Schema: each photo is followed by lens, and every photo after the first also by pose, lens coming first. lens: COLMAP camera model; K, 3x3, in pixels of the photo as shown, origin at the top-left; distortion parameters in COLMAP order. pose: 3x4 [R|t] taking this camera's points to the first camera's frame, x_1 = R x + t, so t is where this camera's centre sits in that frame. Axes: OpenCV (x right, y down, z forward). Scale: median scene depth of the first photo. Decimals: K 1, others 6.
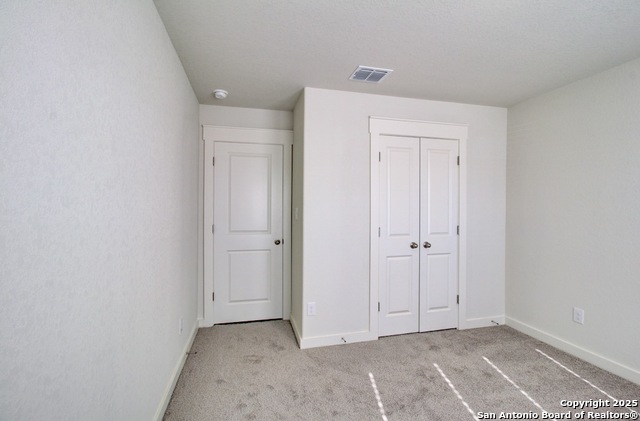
lens RADIAL K [[264.2, 0, 317.1], [0, 264.2, 205.6], [0, 0, 1]] dist [0.000897, 0.000111]
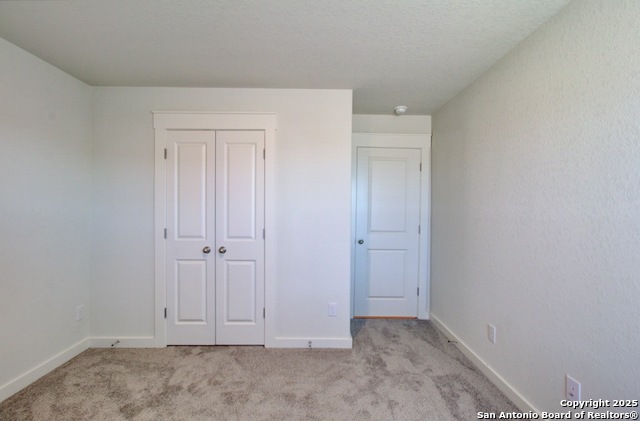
lens RADIAL K [[260.7, 0, 320.0], [0, 260.7, 210.5], [0, 0, 1]] dist [0.000337, 0.000084]
pose [[0.973534, 0.005049, -0.228486, 0.934002], [-0.001269, 0.999860, 0.016691, 0.000356], [0.228538, -0.015960, 0.973404, 0.213315]]
